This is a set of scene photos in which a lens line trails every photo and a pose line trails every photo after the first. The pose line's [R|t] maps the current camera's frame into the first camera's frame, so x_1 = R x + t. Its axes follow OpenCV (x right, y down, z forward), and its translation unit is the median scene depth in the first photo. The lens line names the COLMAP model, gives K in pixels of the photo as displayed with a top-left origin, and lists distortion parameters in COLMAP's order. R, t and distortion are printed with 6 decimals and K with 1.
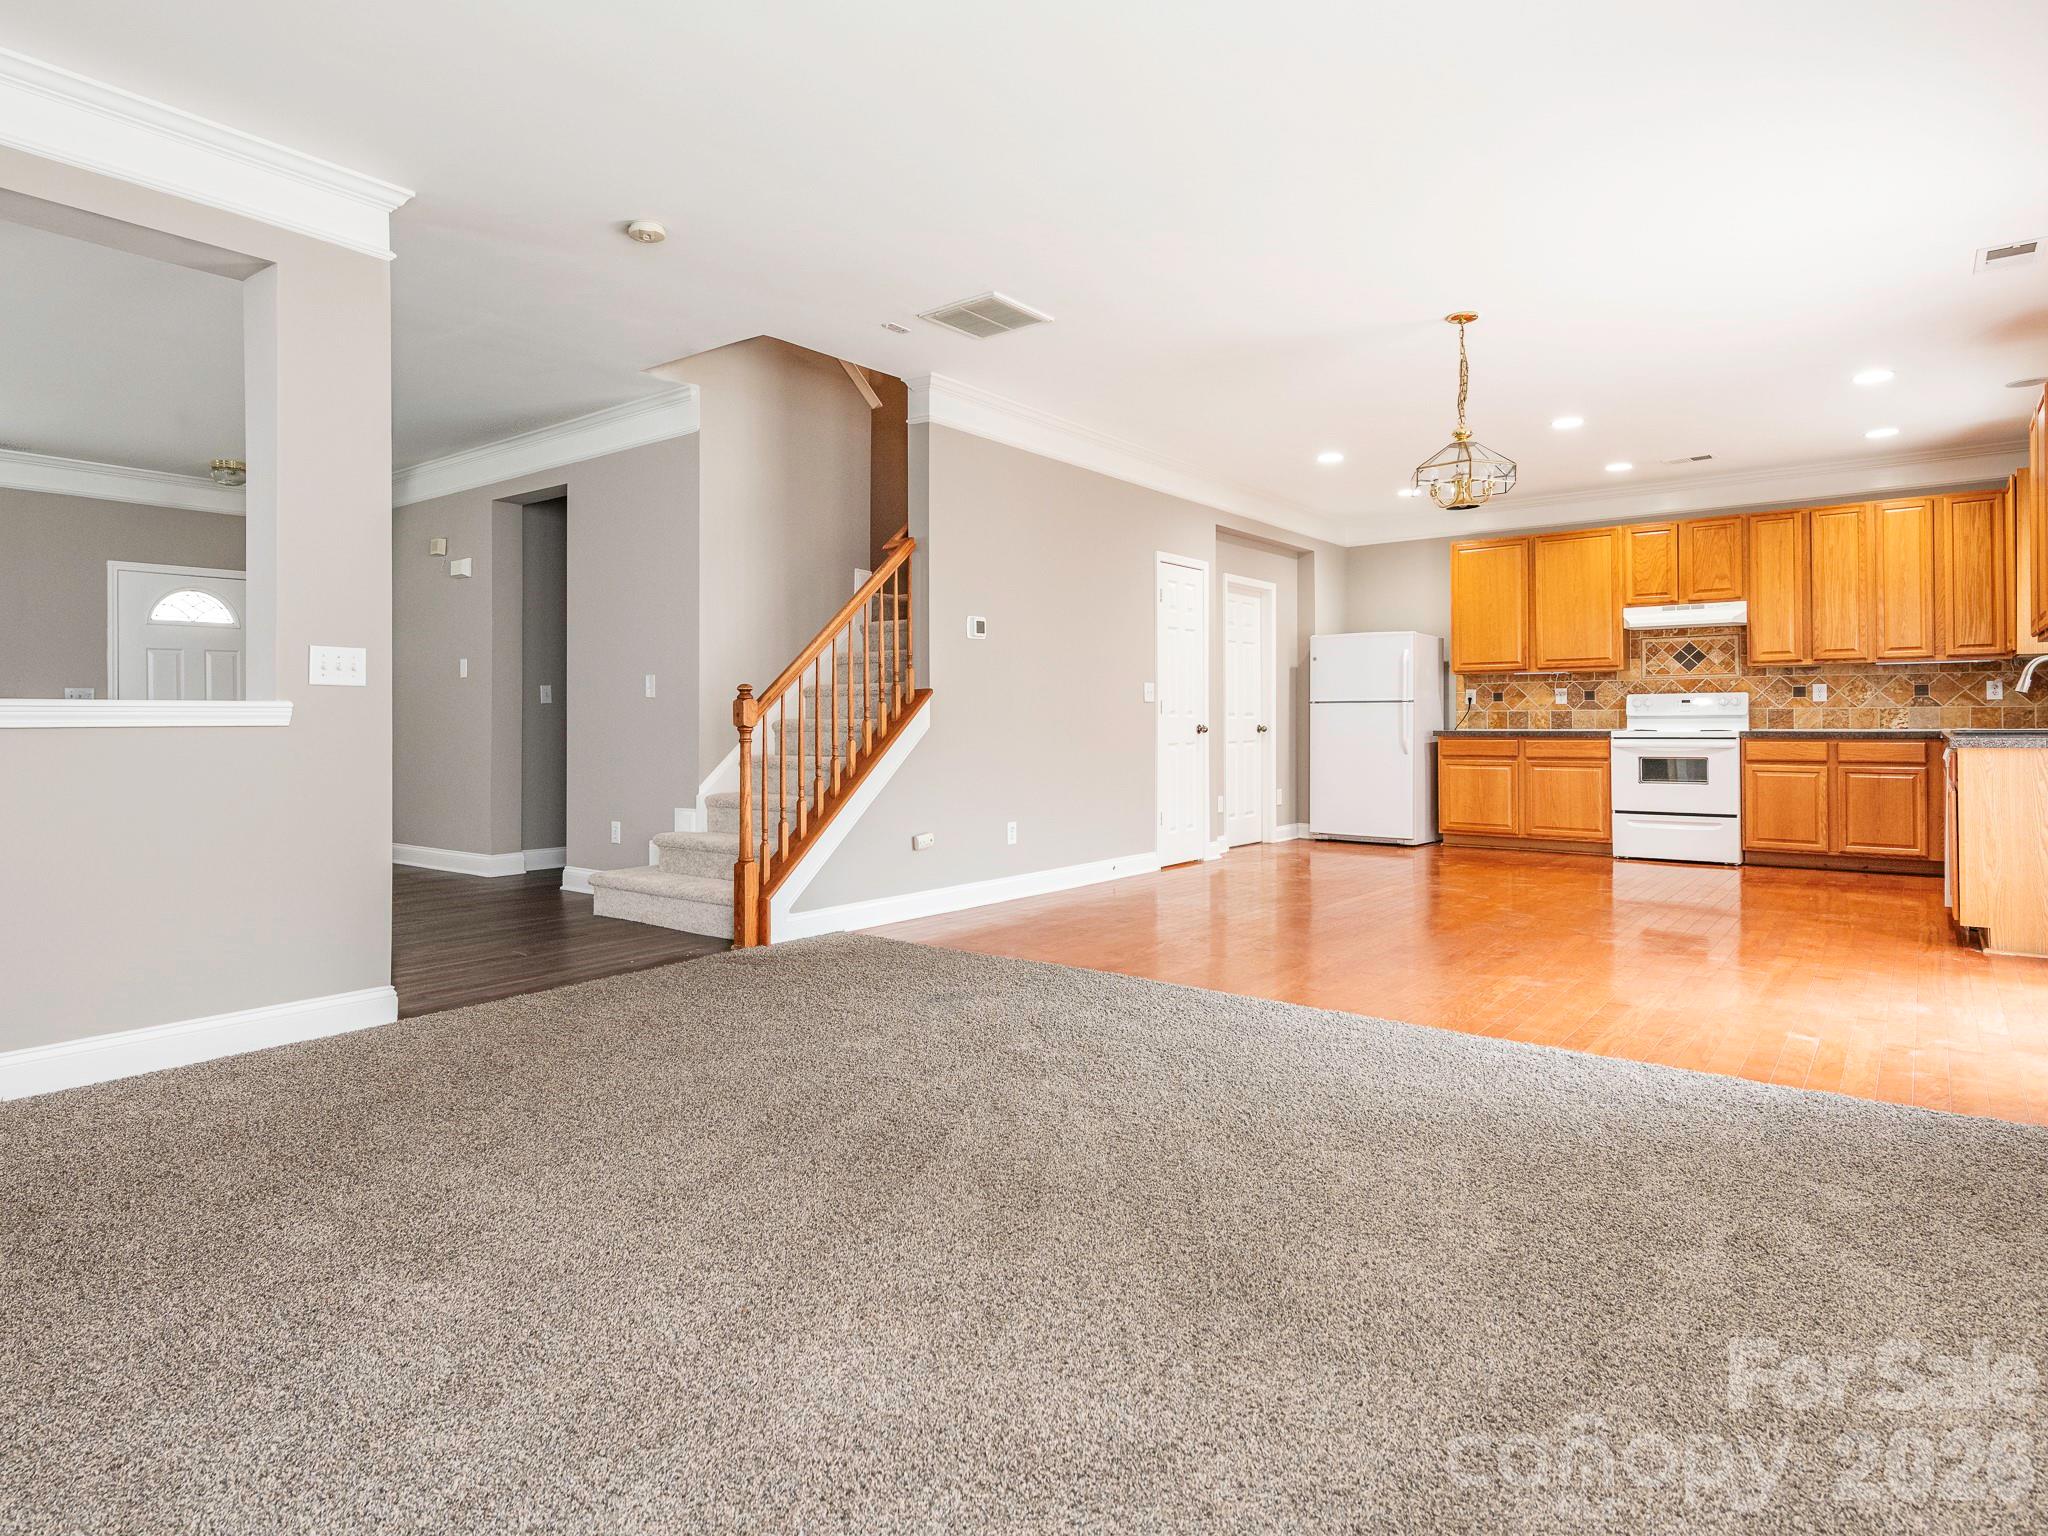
lens RADIAL K [[1154.0, 0, 952.3], [0, 1154.0, 716.4], [0, 0, 1]] dist [-0.004958, -0.001205]
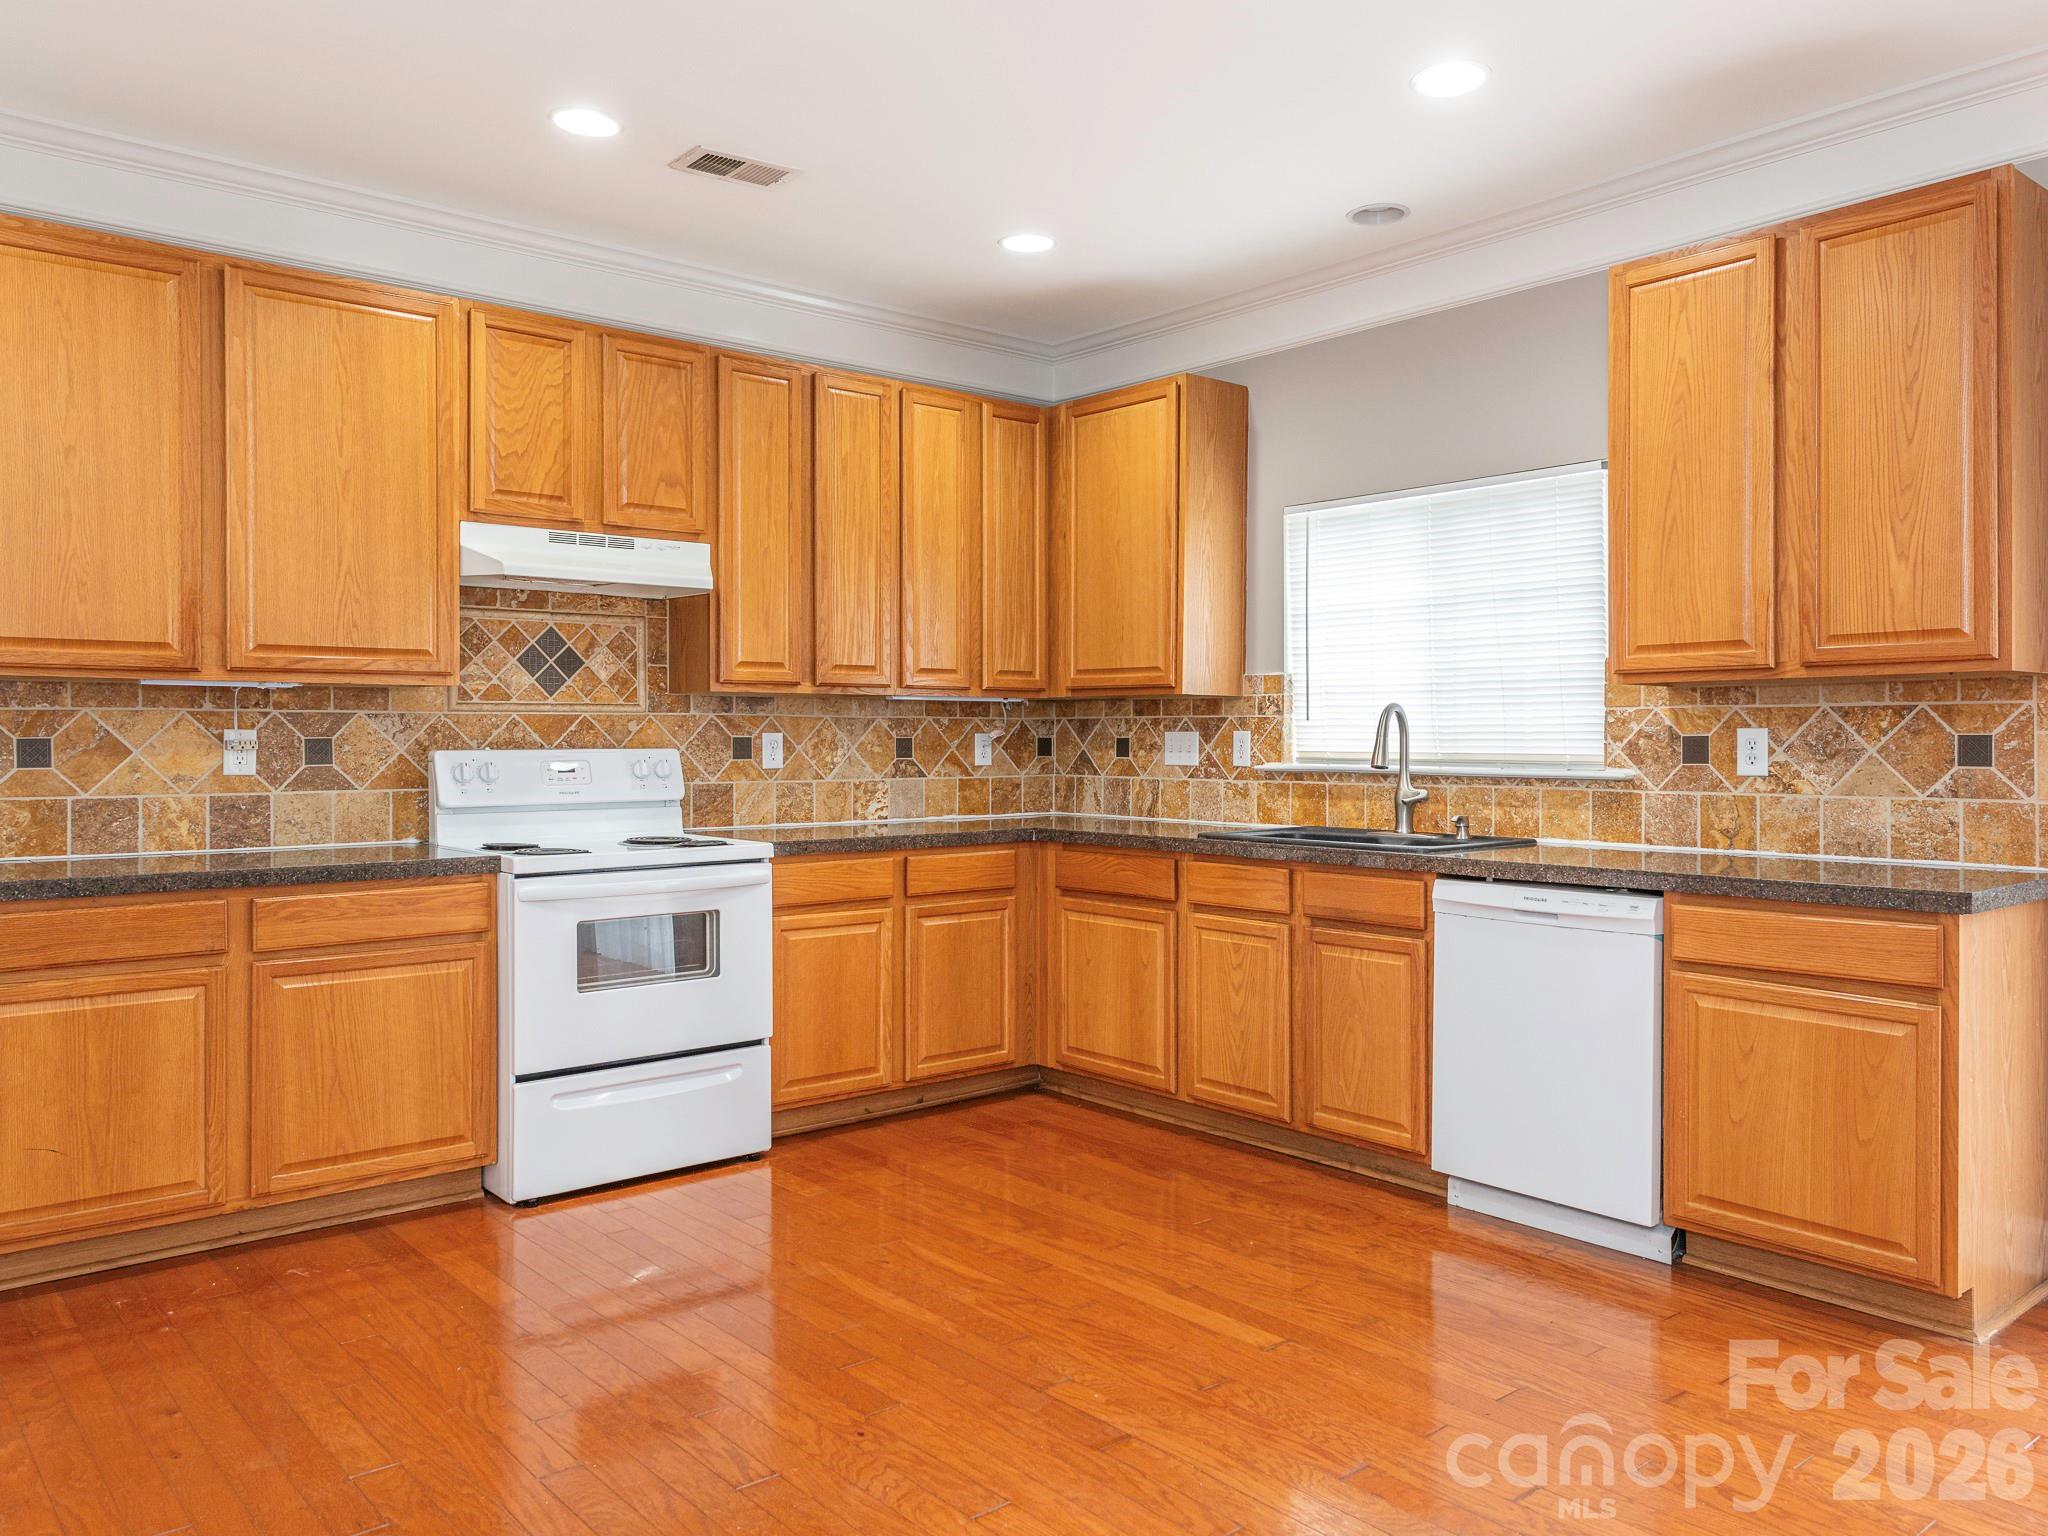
lens RADIAL K [[1521.9, 0, 1045.6], [0, 1521.9, 749.8], [0, 0, 1]] dist [0.034388, -0.028530]
pose [[0.162955, -0.003113, 0.986629, 0.128241], [-0.004635, 0.999982, 0.003921, -0.023532], [-0.986623, -0.005212, 0.162937, 0.761828]]
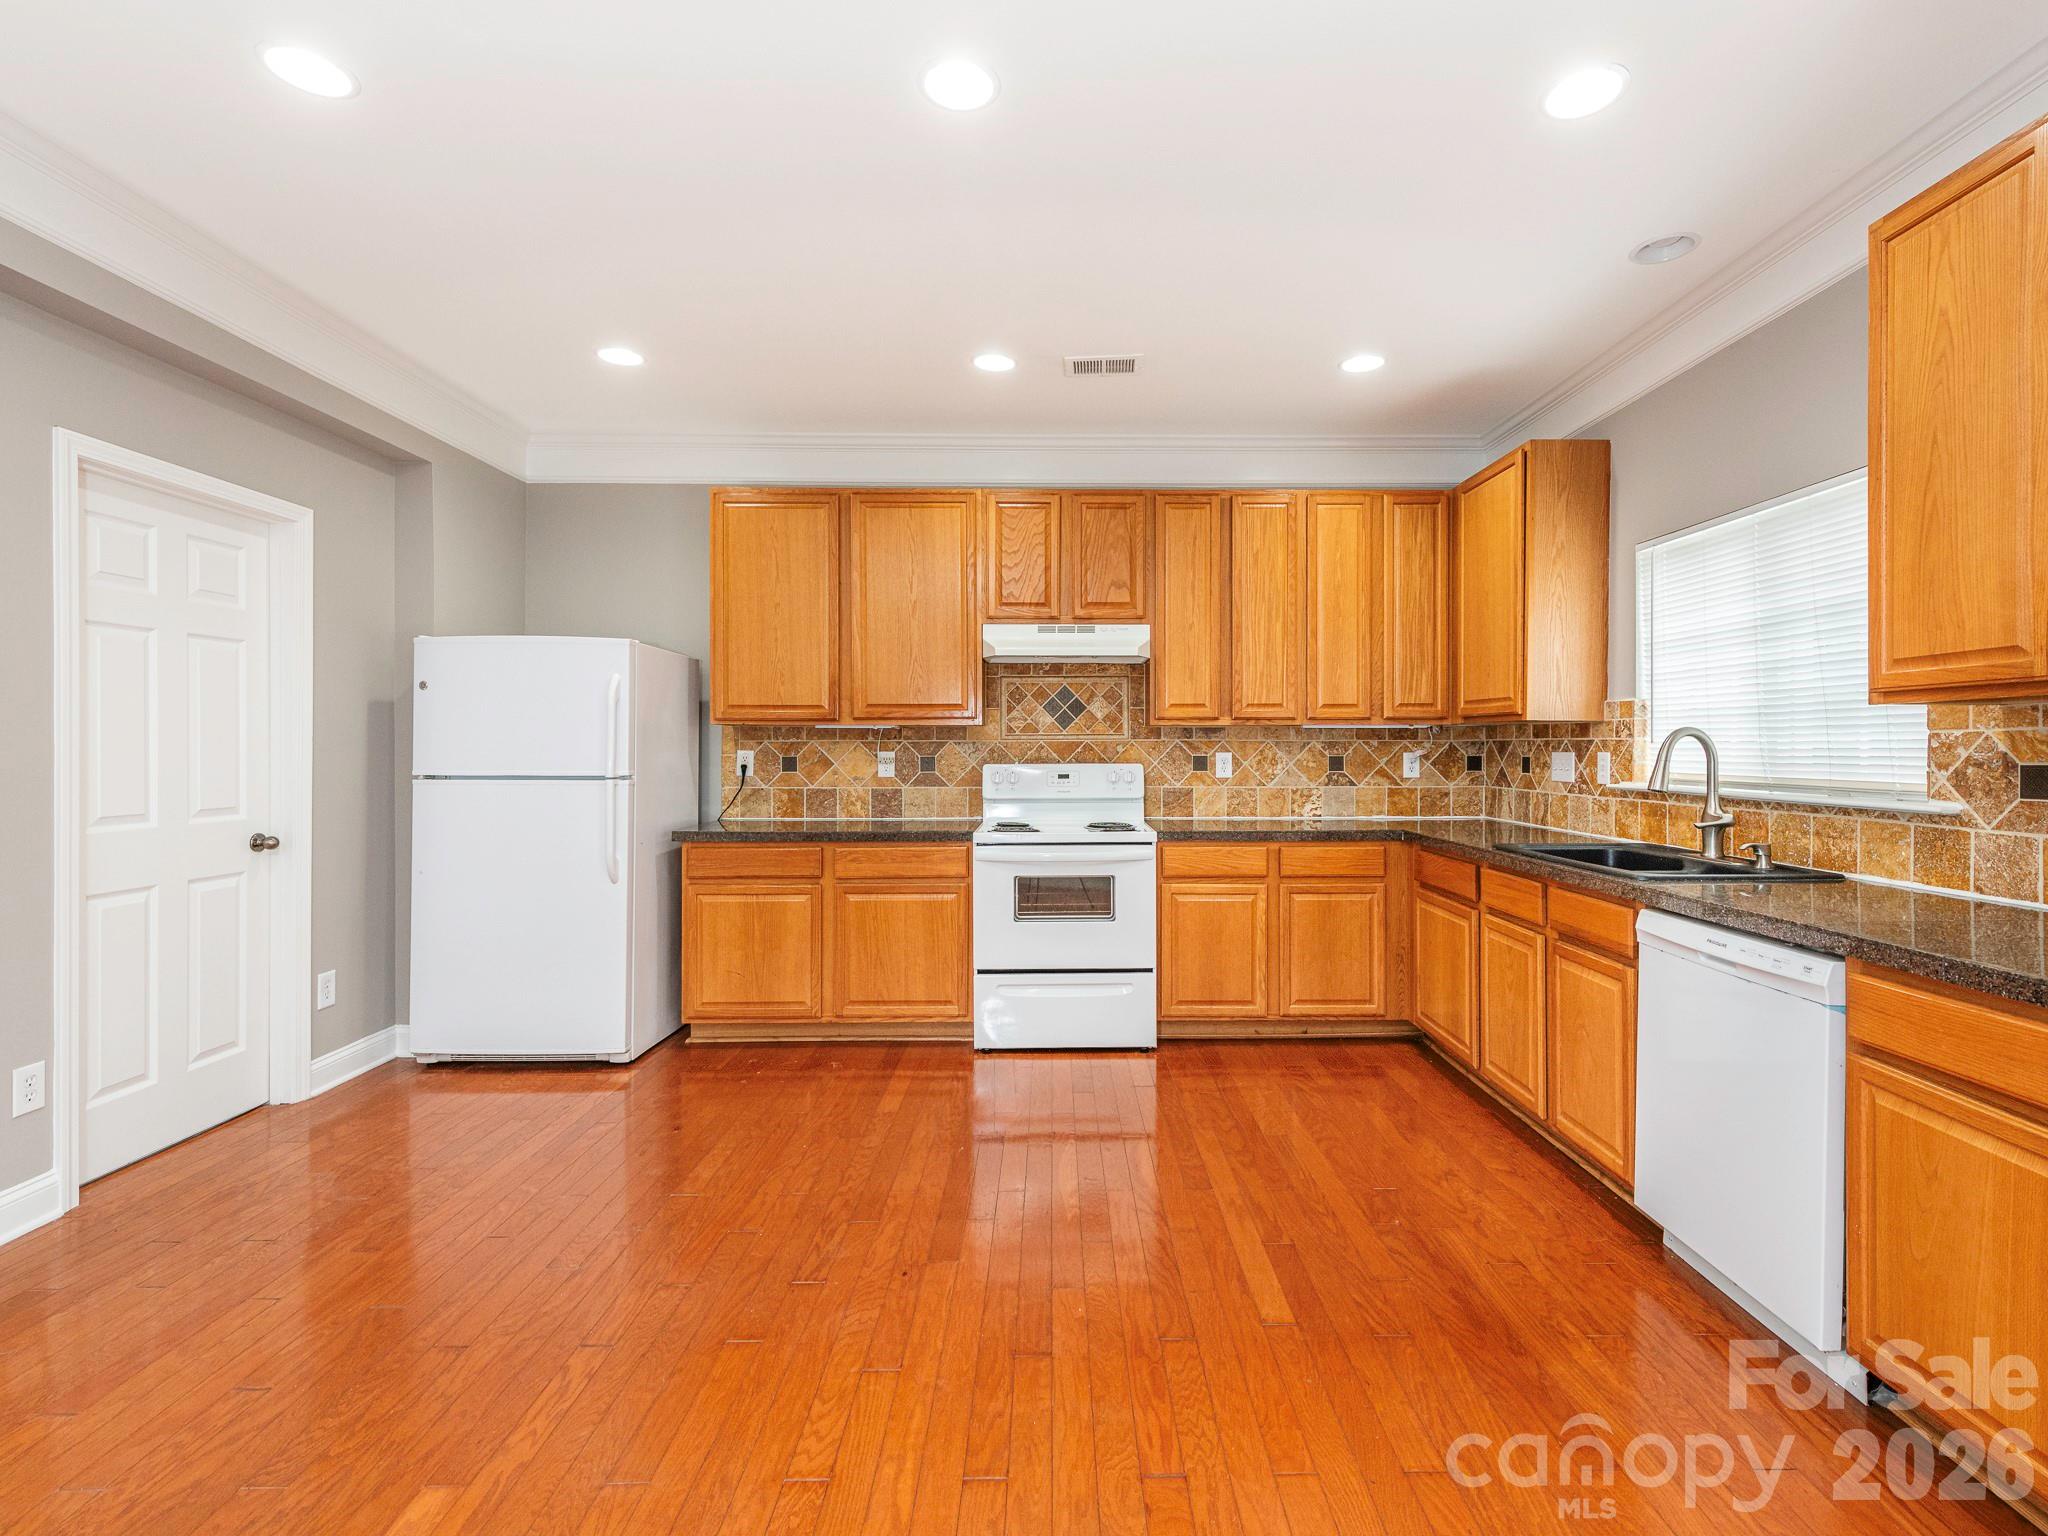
lens RADIAL K [[956.1, 0, 1068.0], [0, 956.1, 749.1], [0, 0, 1]] dist [0.014138, -0.007127]
pose [[0.753064, 0.003268, 0.657939, 0.294334], [-0.006031, 0.999980, 0.001935, -0.030199], [-0.657920, -0.005425, 0.753069, 0.611583]]
